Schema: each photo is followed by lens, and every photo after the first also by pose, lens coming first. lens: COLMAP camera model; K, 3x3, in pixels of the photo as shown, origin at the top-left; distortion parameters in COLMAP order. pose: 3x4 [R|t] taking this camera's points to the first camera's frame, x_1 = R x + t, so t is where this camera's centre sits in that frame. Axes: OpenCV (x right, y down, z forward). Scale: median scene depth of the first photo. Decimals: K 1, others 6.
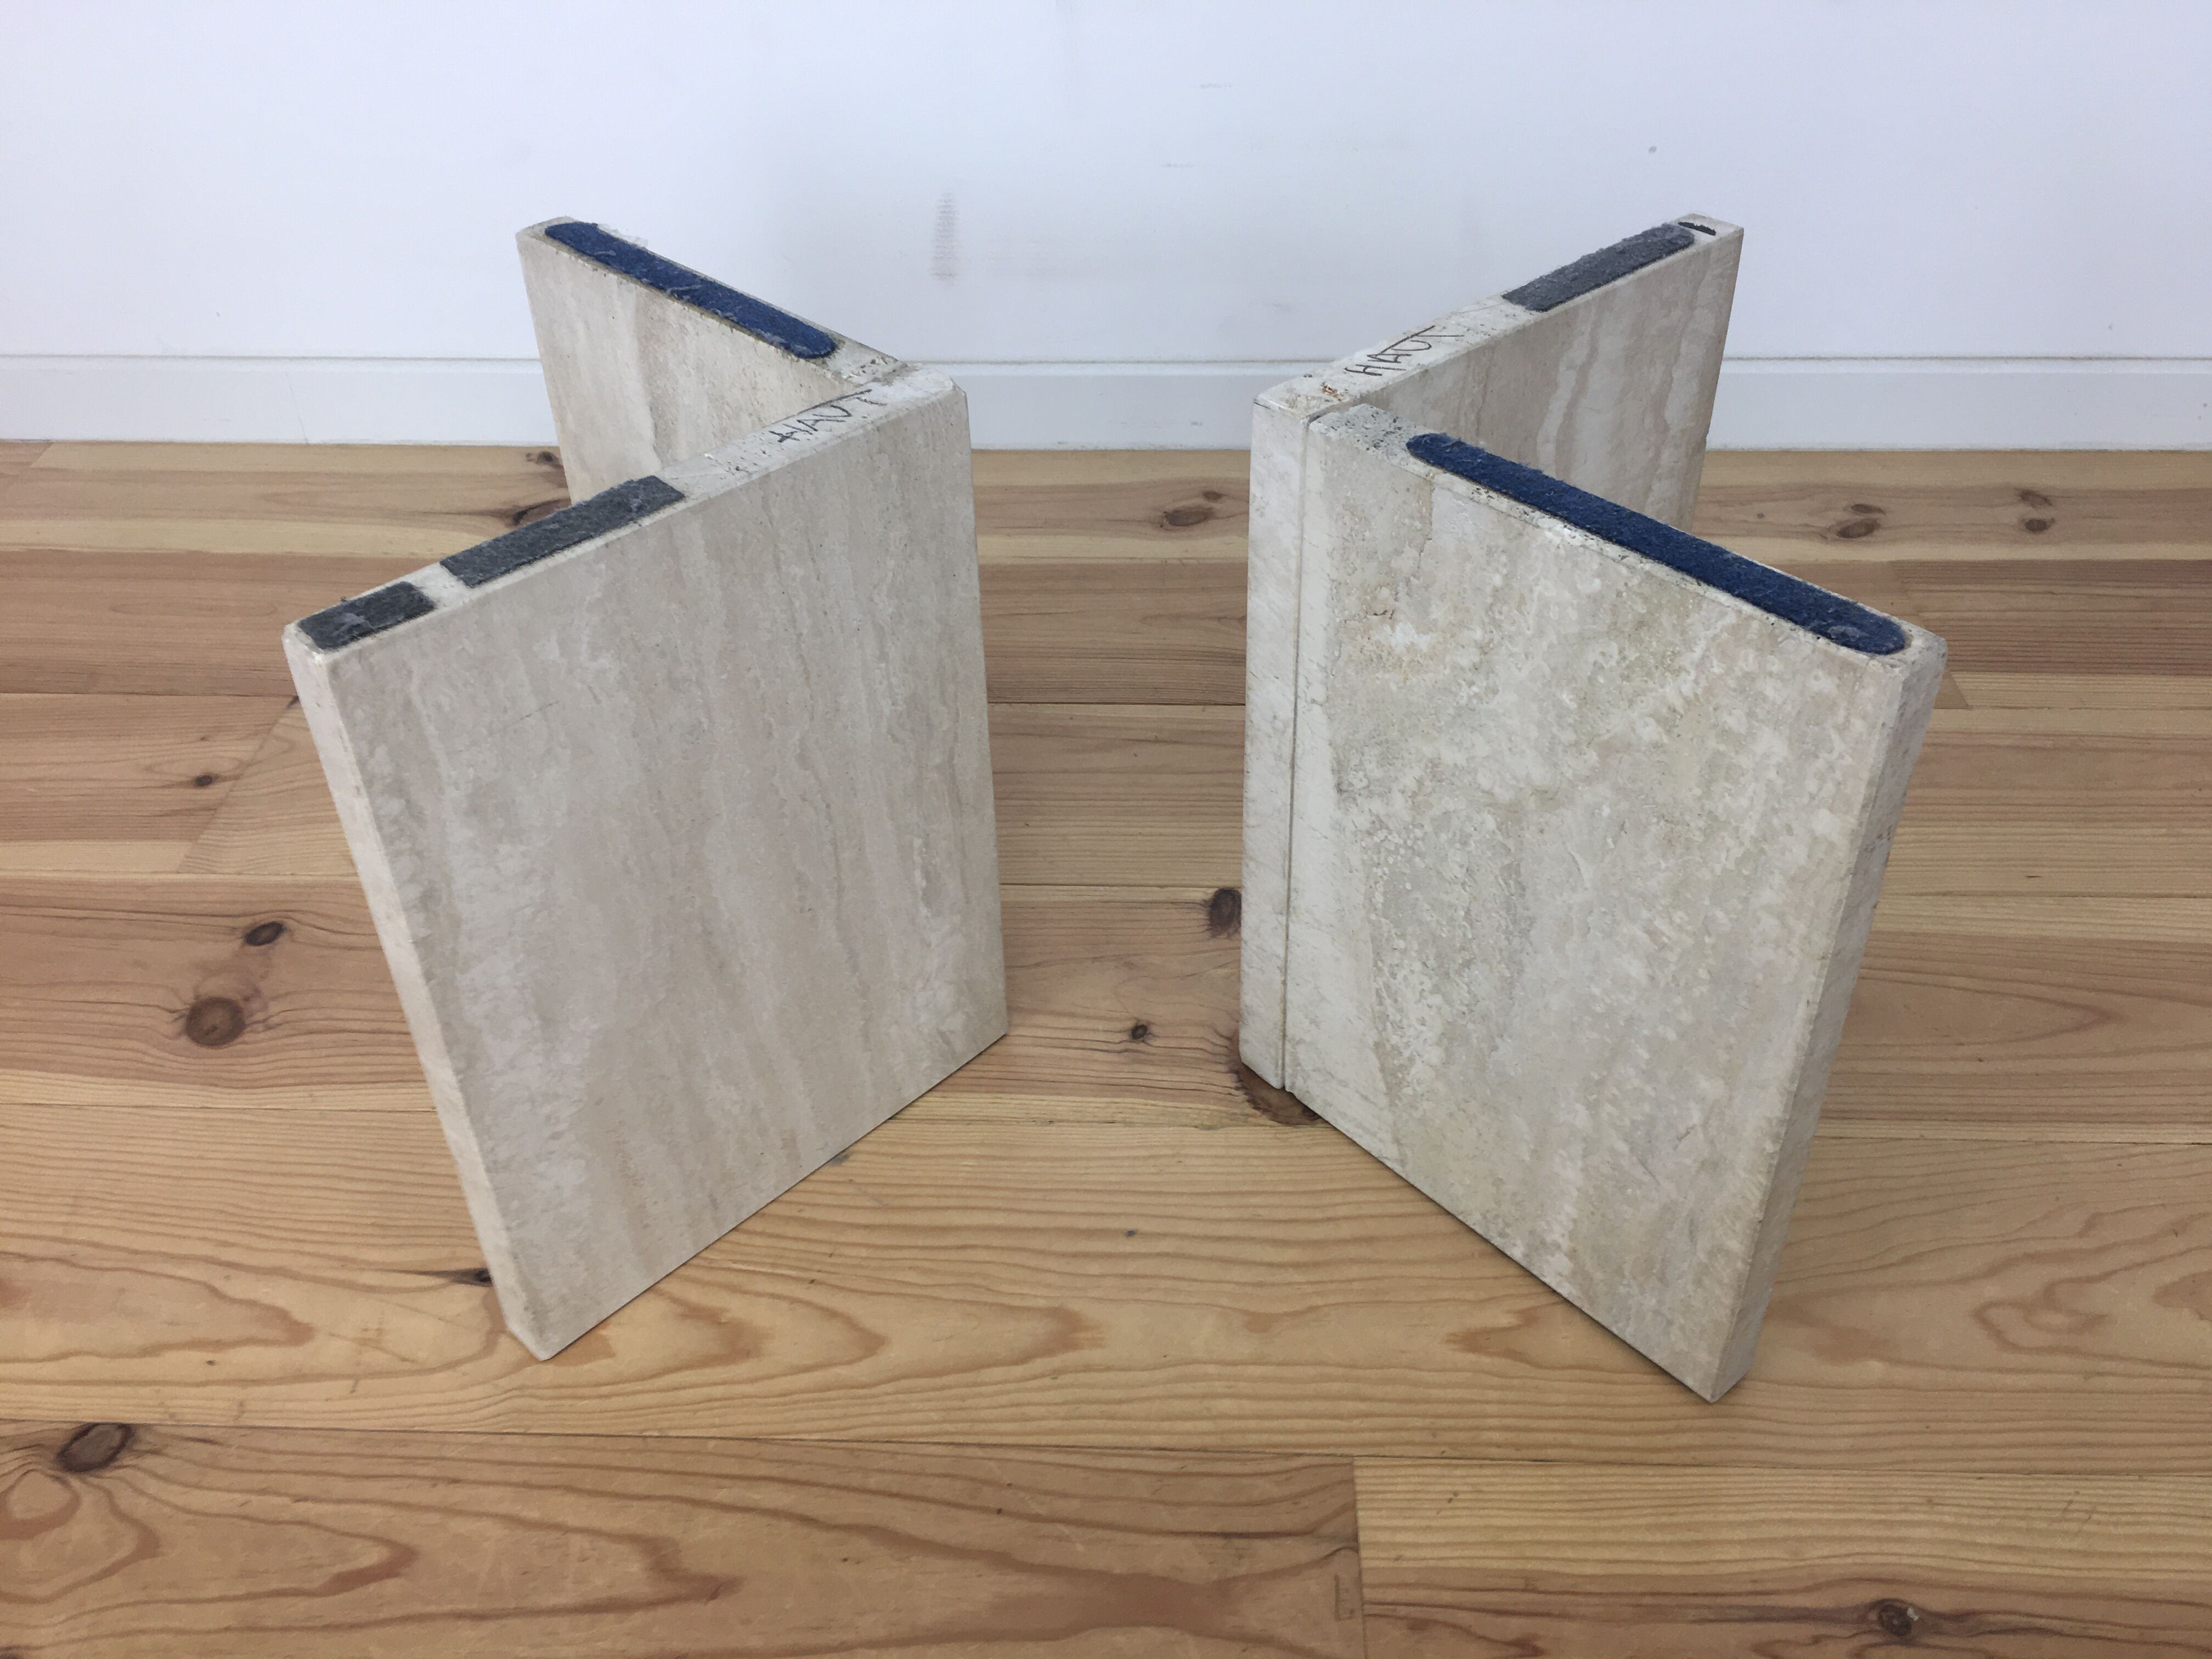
lens RADIAL K [[1901.1, 0, 1106.6], [0, 1901.1, 832.2], [0, 0, 1]] dist [0.073295, -0.117361]
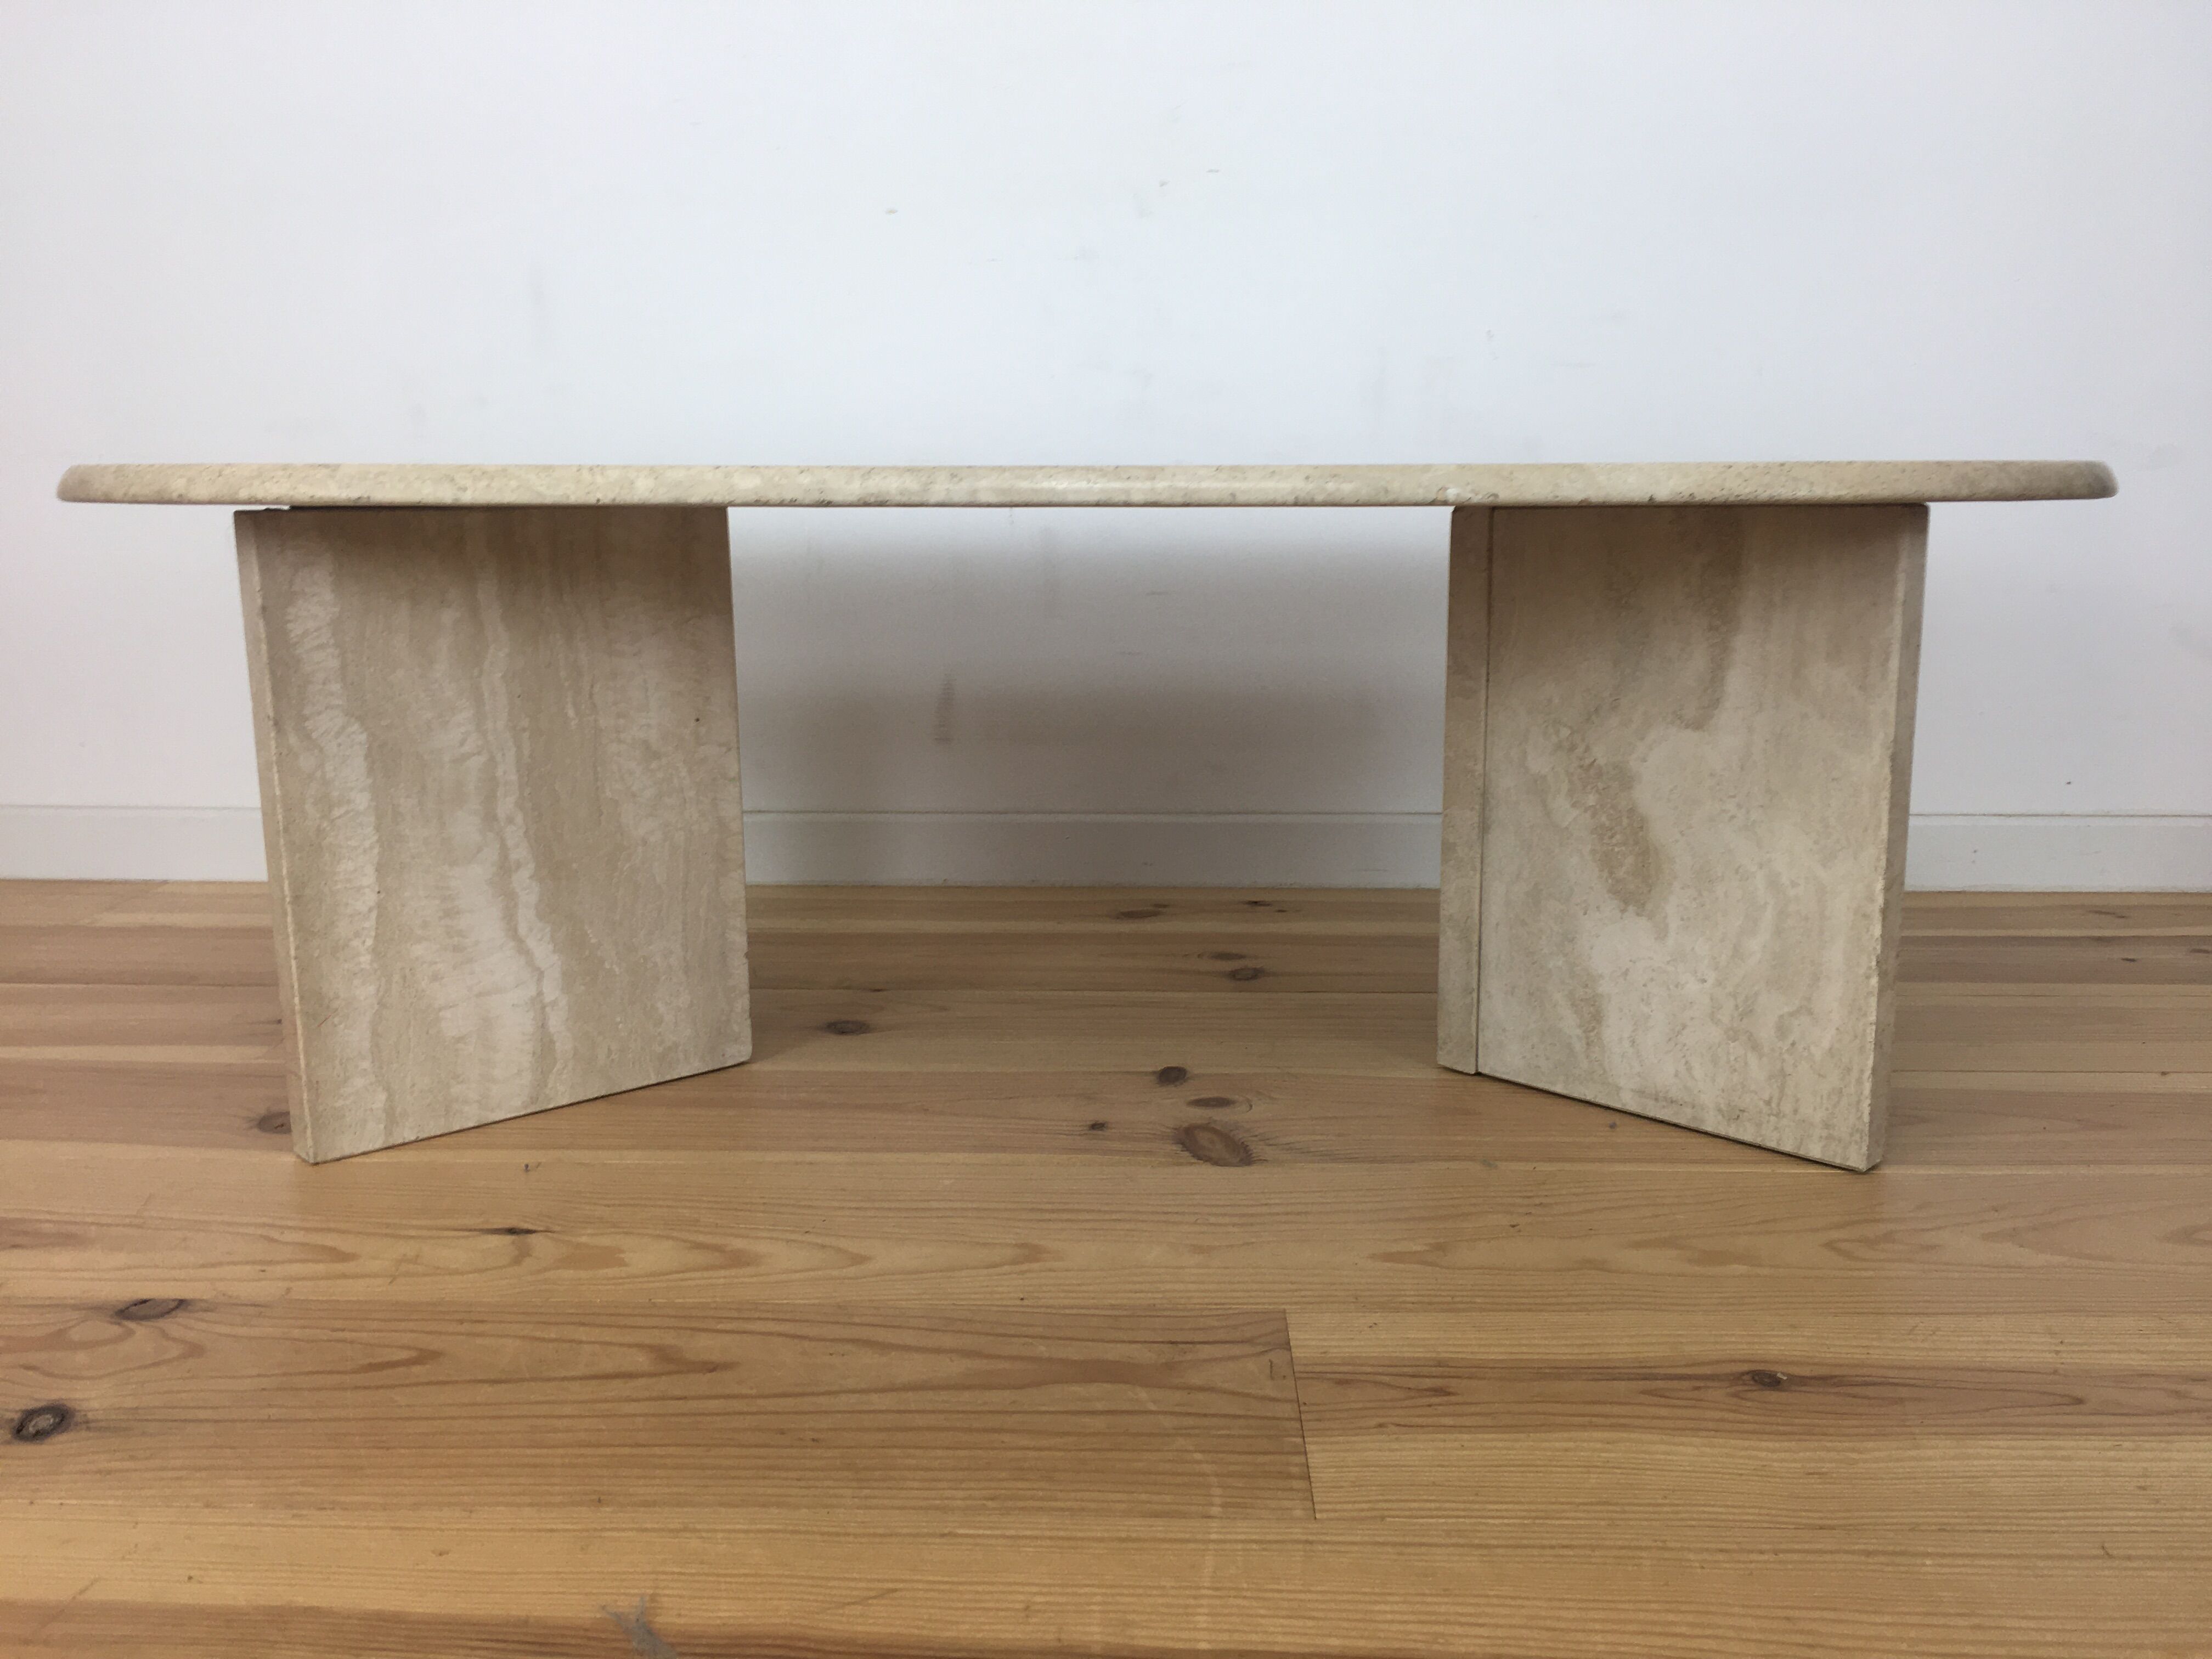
lens RADIAL K [[1901.1, 0, 1112.0], [0, 1901.1, 817.1], [0, 0, 1]] dist [0.073295, -0.117361]
pose [[0.999654, 0.016251, 0.020678, -0.001206], [-0.004722, 0.884387, -0.466731, 0.583804], [-0.025872, 0.466472, 0.884157, -0.124709]]
